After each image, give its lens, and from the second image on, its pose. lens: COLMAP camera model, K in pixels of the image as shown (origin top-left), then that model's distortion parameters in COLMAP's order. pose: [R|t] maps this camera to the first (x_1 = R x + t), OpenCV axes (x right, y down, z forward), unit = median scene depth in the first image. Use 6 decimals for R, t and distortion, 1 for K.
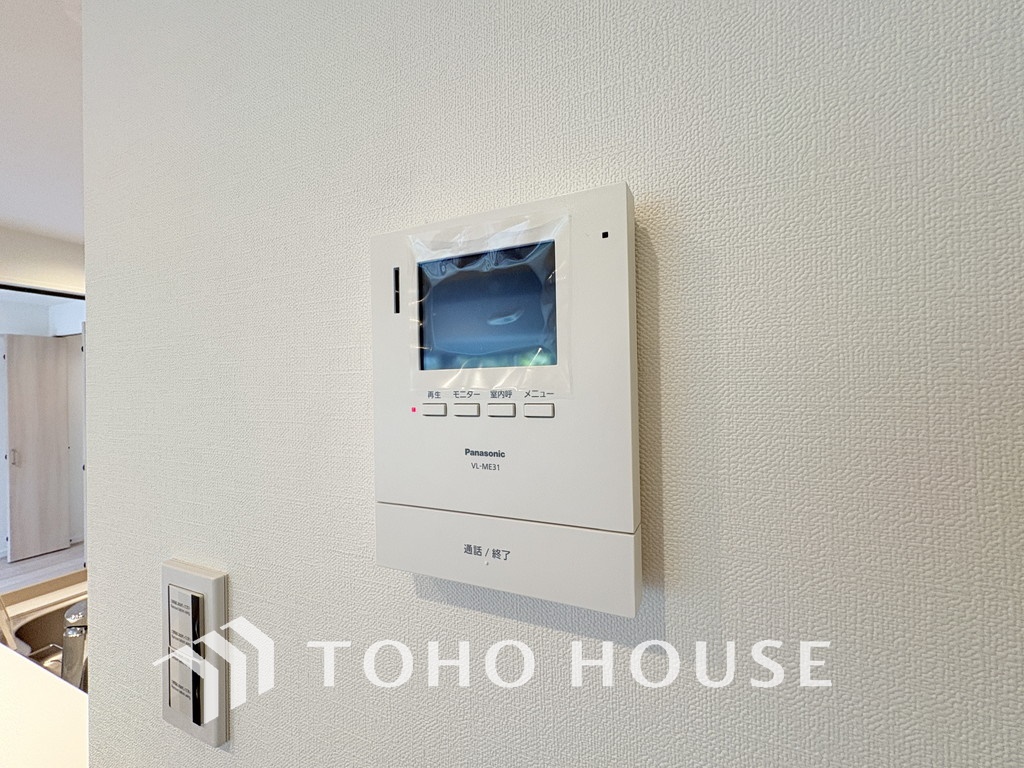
lens RADIAL K [[407.5, 0, 510.6], [0, 407.5, 385.3], [0, 0, 1]] dist [0.002753, -0.000060]
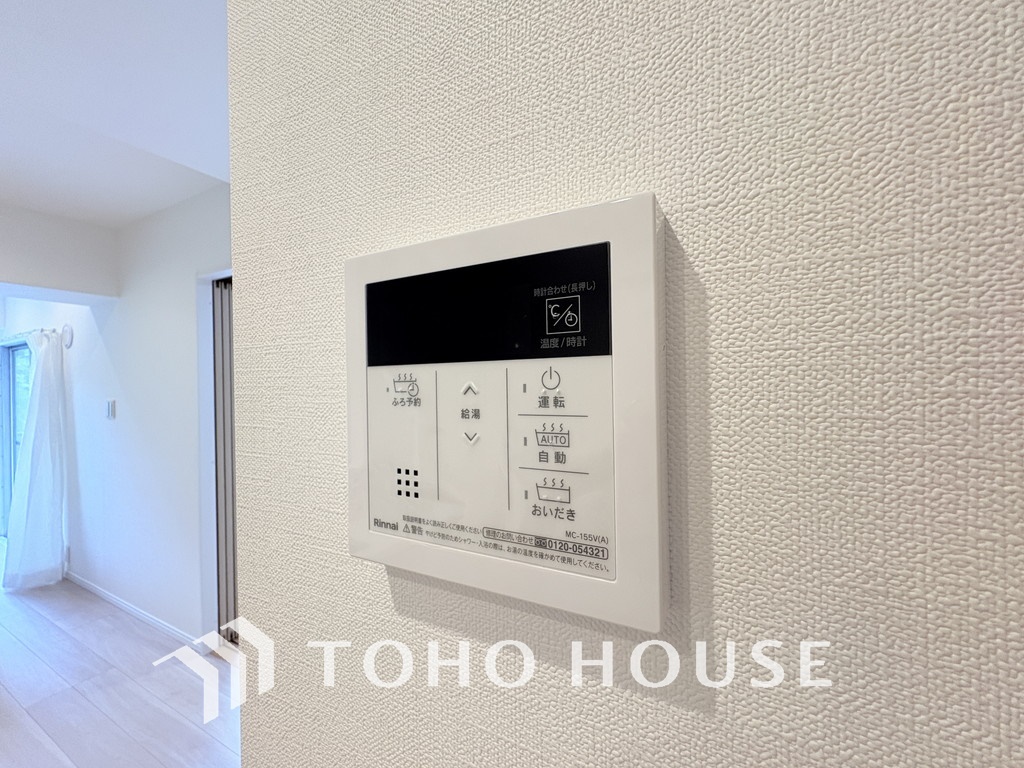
lens RADIAL K [[407.5, 0, 513.2], [0, 407.5, 385.1], [0, 0, 1]] dist [0.002753, -0.000060]
pose [[0.997371, 0.005025, -0.072283, 0.375685], [-0.004420, 0.999954, 0.008523, -0.328086], [0.072323, -0.008181, 0.997348, 0.268518]]
